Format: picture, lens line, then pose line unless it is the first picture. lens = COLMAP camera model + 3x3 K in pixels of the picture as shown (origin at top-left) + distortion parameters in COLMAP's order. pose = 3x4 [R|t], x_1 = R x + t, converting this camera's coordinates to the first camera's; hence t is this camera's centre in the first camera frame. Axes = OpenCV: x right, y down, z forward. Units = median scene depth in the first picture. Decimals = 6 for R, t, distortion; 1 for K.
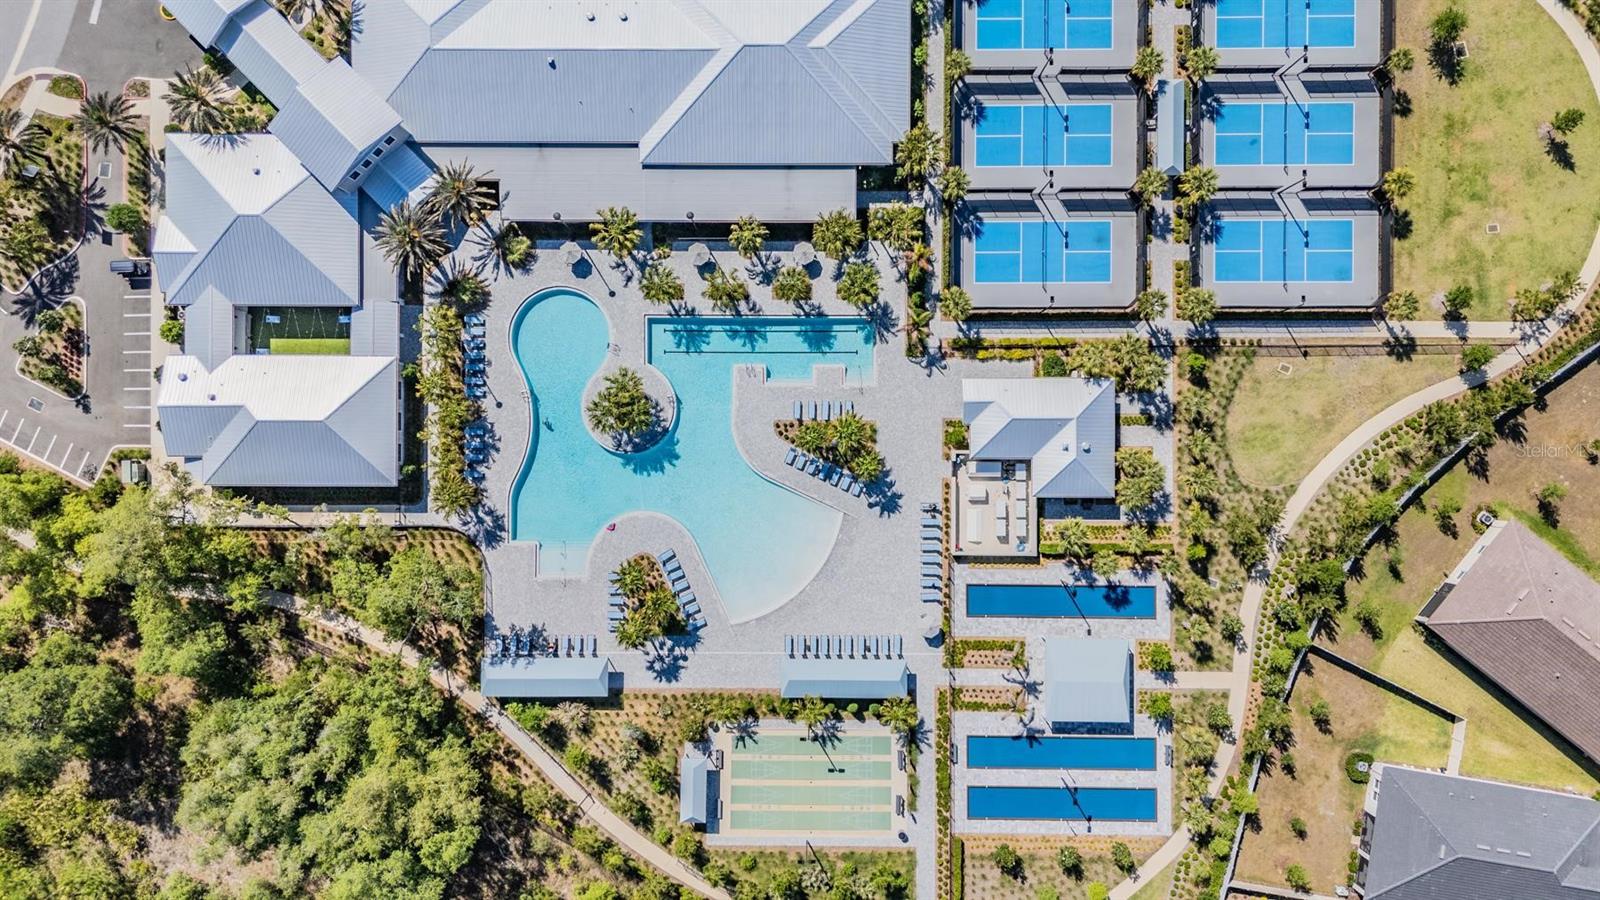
lens RADIAL K [[1173.4, 0, 796.3], [0, 1173.4, 451.2], [0, 0, 1]] dist [0.101285, -0.111675]
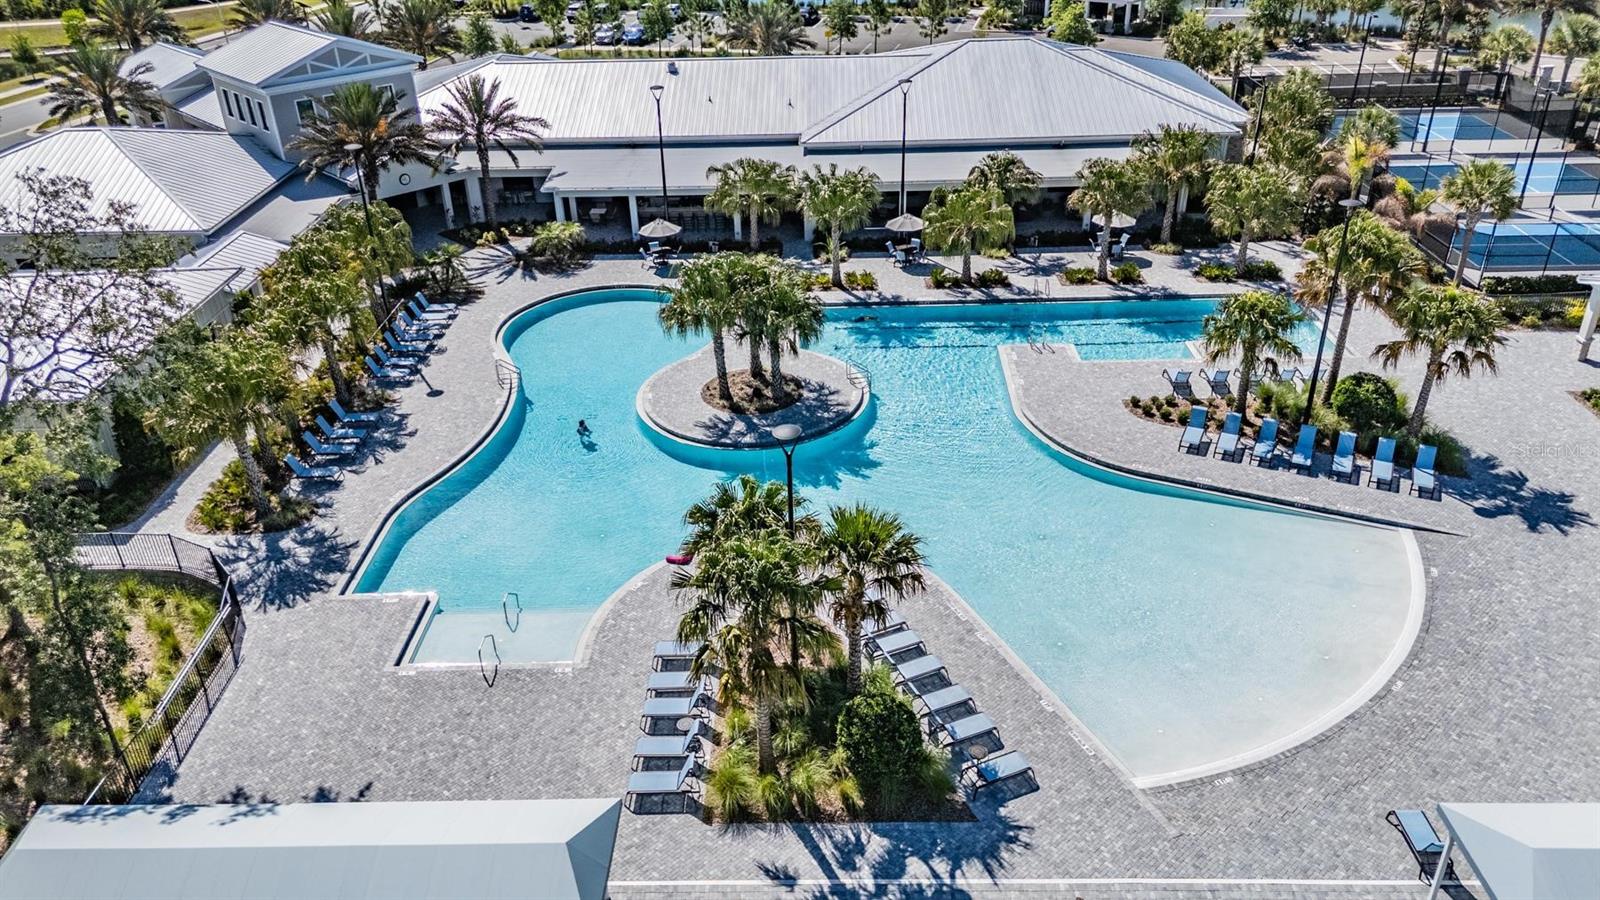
lens RADIAL K [[1173.4, 0, 796.3], [0, 1173.4, 451.2], [0, 0, 1]] dist [0.101285, -0.111675]
pose [[0.999884, 0.002687, -0.014984, -0.121516], [-0.014351, 0.494746, -0.868919, 0.327167], [0.005078, 0.869034, 0.494727, 0.820094]]
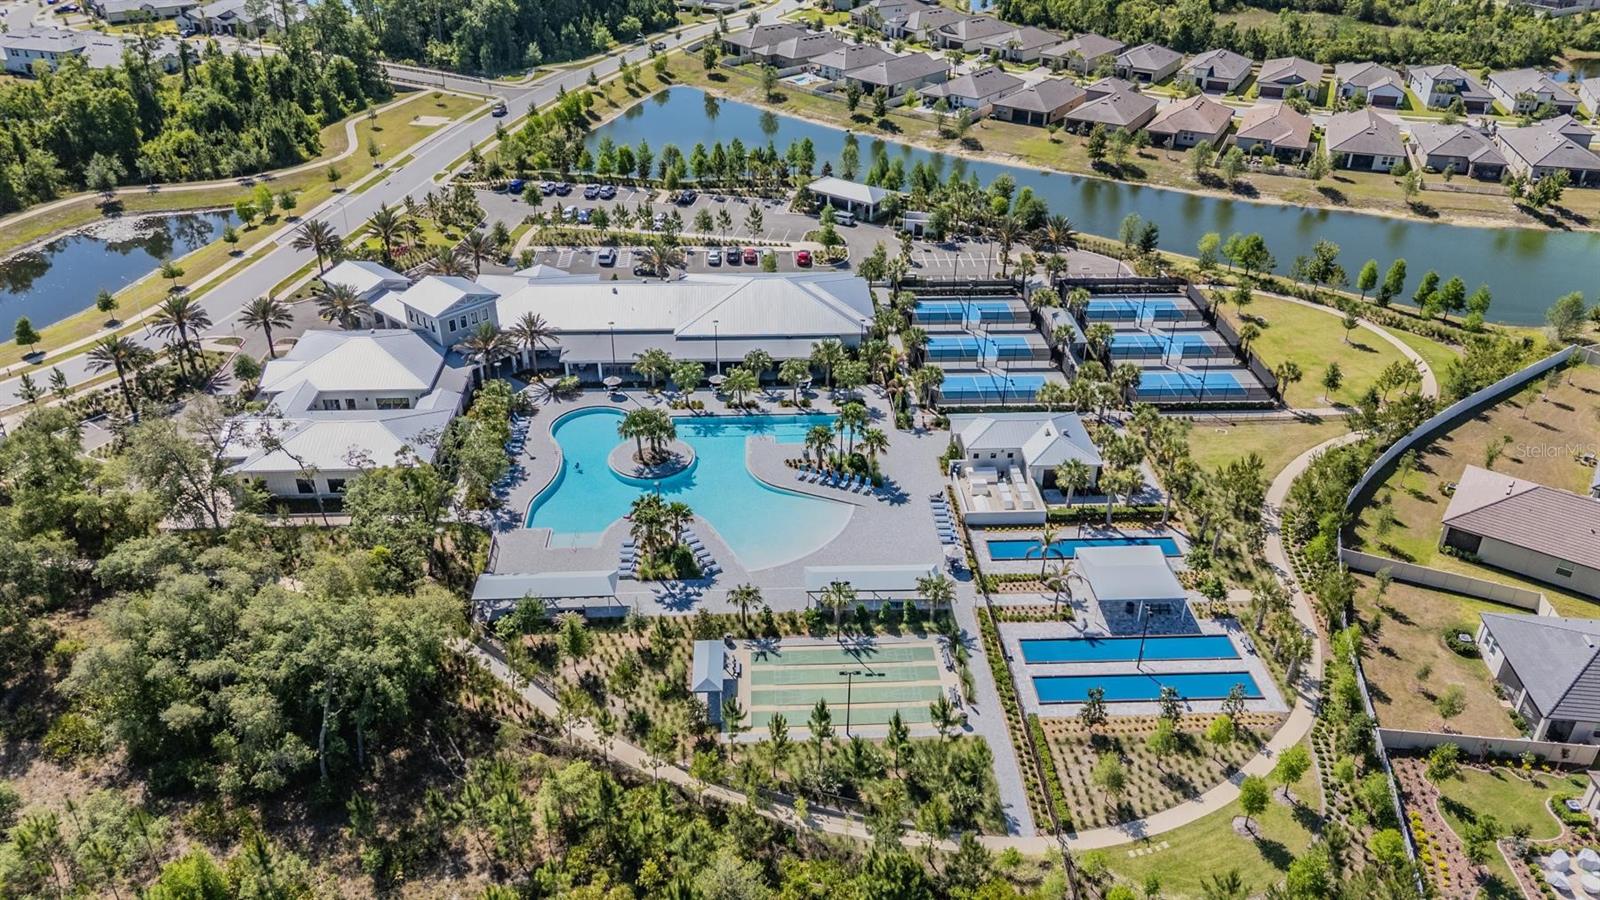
lens RADIAL K [[1173.4, 0, 796.3], [0, 1173.4, 451.2], [0, 0, 1]] dist [0.101285, -0.111675]
pose [[0.998397, -0.004001, 0.056460, -0.069601], [0.050576, 0.510925, -0.858136, 0.914328], [-0.025413, 0.859616, 0.510308, 0.432575]]
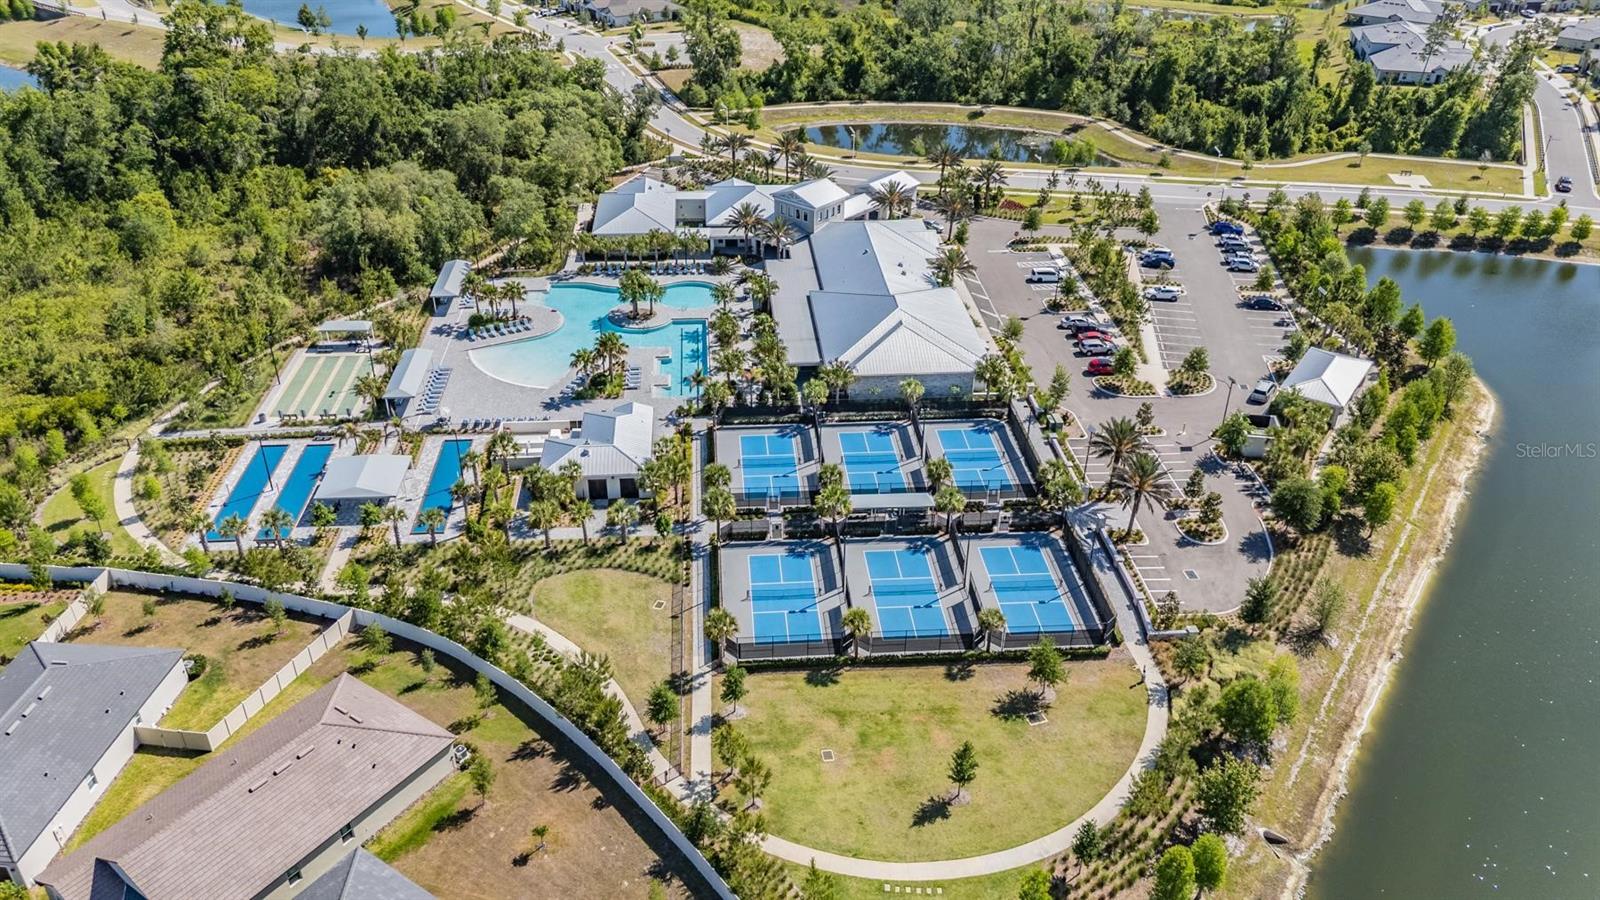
lens RADIAL K [[1173.4, 0, 796.3], [0, 1173.4, 451.2], [0, 0, 1]] dist [0.101285, -0.111675]
pose [[0.081180, 0.524499, -0.847532, 1.138903], [-0.996669, 0.036056, -0.073152, -0.113436], [-0.007809, 0.850647, 0.525679, 0.406672]]
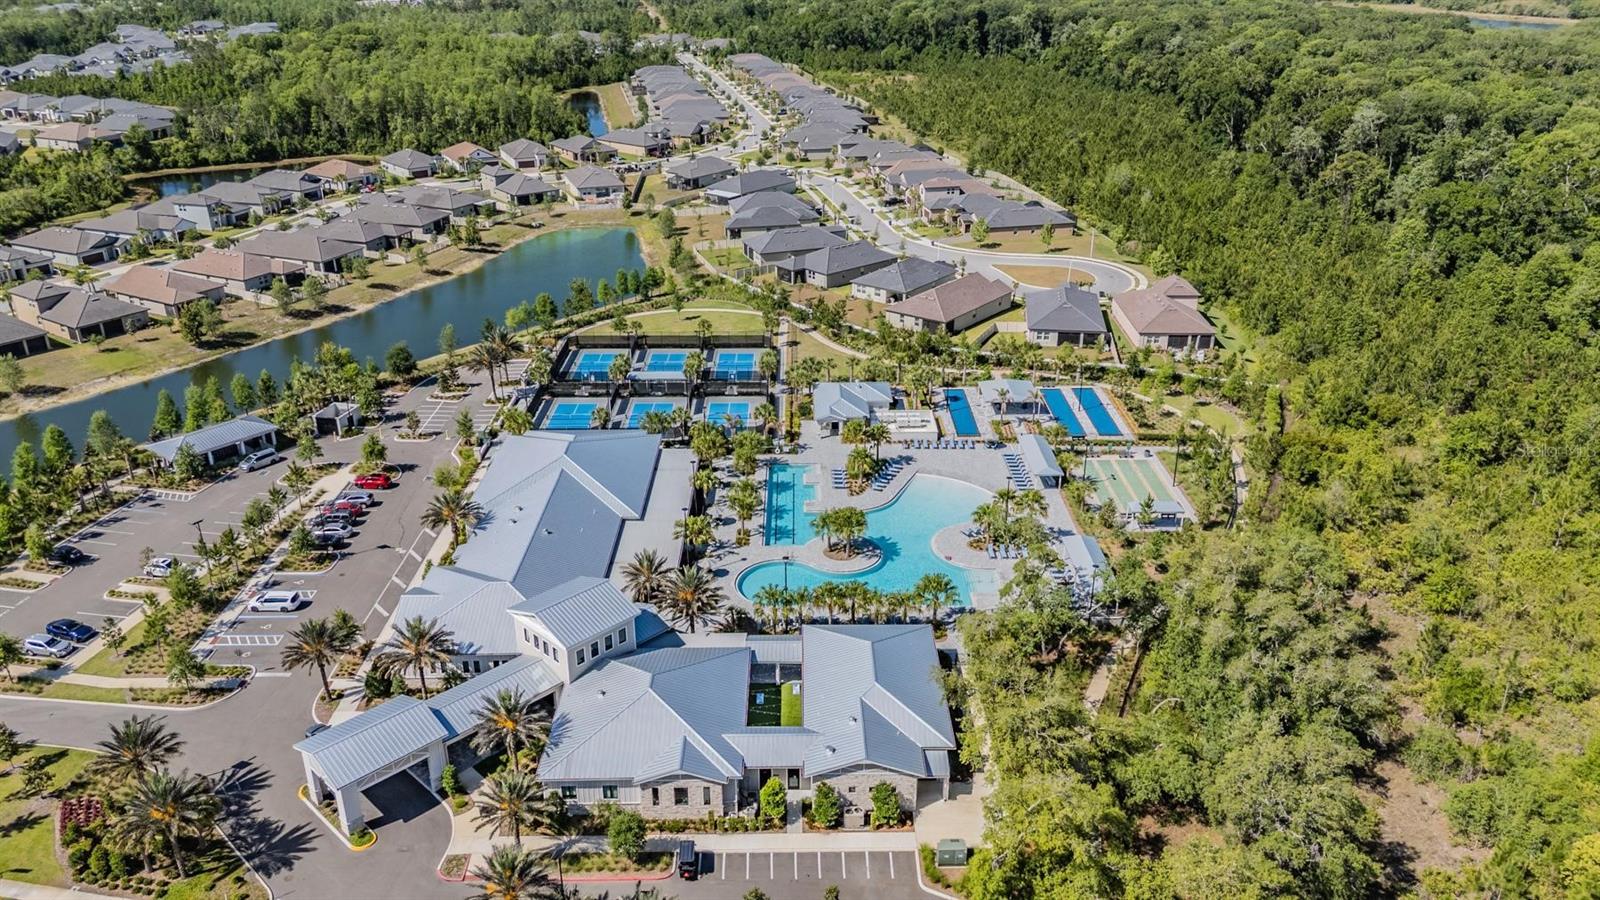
lens RADIAL K [[1173.4, 0, 796.3], [0, 1173.4, 451.2], [0, 0, 1]] dist [0.101285, -0.111675]
pose [[-0.001039, -0.387230, 0.921982, -1.168103], [0.999999, -0.000117, 0.001078, -0.083813], [-0.000310, 0.921983, 0.387230, 0.465863]]
